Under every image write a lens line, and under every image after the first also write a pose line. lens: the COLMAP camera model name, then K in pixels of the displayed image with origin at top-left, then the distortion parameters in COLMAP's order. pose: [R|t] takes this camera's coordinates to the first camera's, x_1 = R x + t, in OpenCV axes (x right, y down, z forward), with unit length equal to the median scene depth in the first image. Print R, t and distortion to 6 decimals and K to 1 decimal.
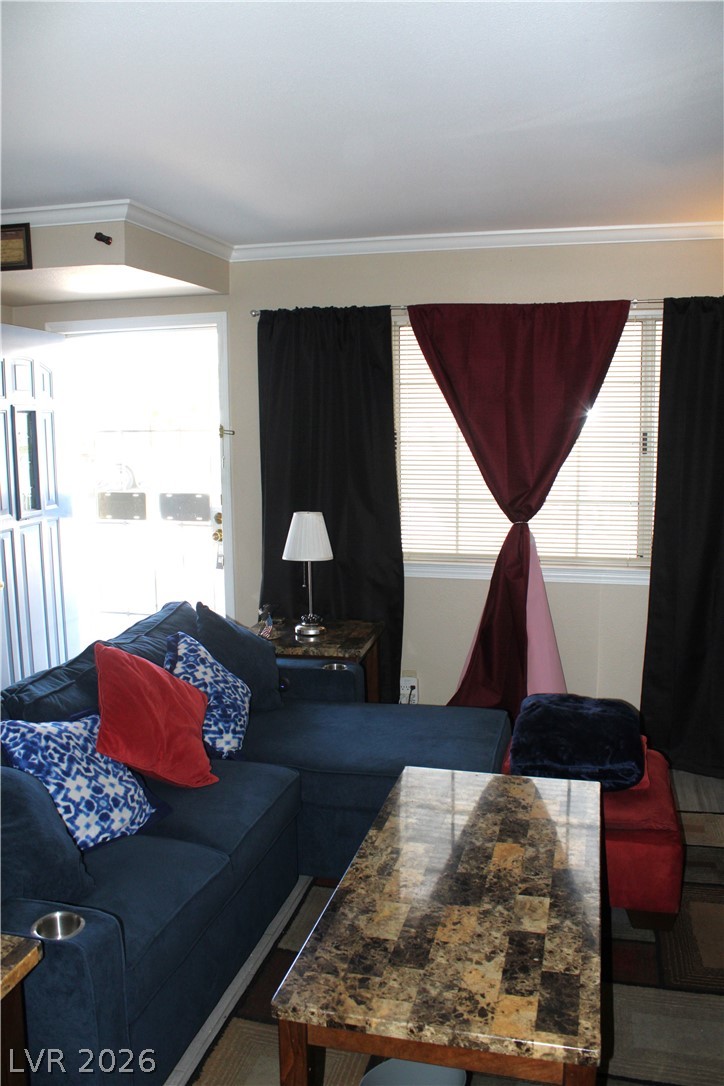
lens RADIAL K [[908.6, 0, 374.5], [0, 908.6, 543.2], [0, 0, 1]] dist [-0.159979, 0.128063]
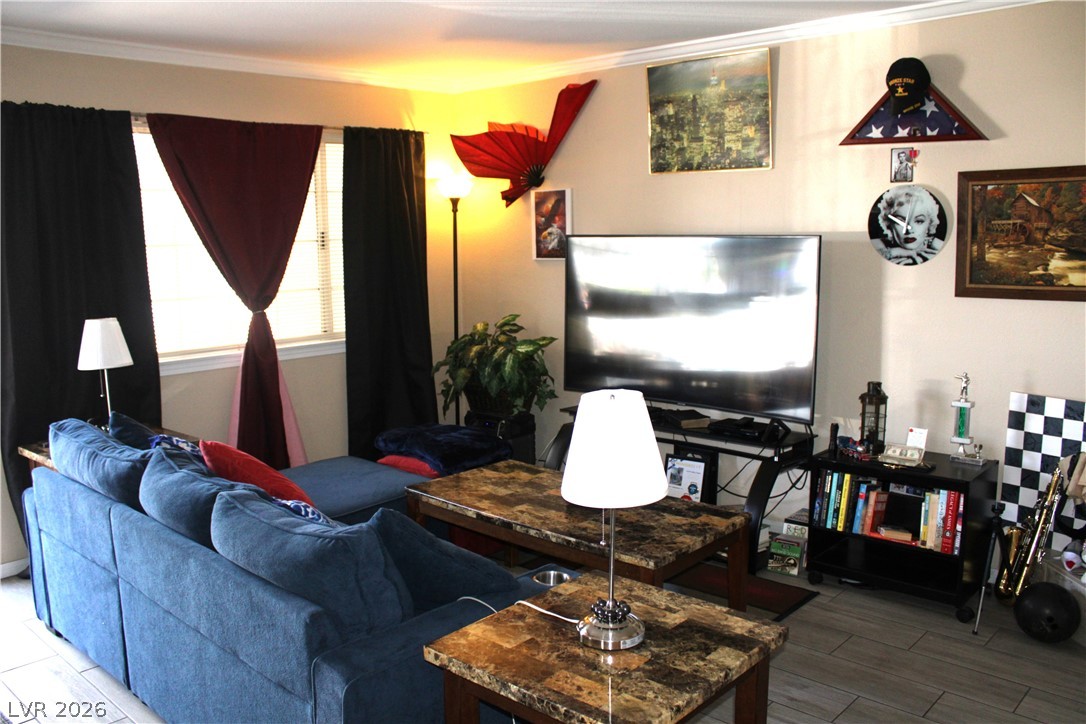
lens RADIAL K [[908.6, 0, 543.0], [0, 908.6, 362.0], [0, 0, 1]] dist [-0.159979, 0.128063]
pose [[0.470506, -0.122578, 0.873841, -0.678288], [0.121218, 0.989894, 0.073589, 0.000252], [-0.874031, 0.071301, 0.480610, 0.137803]]
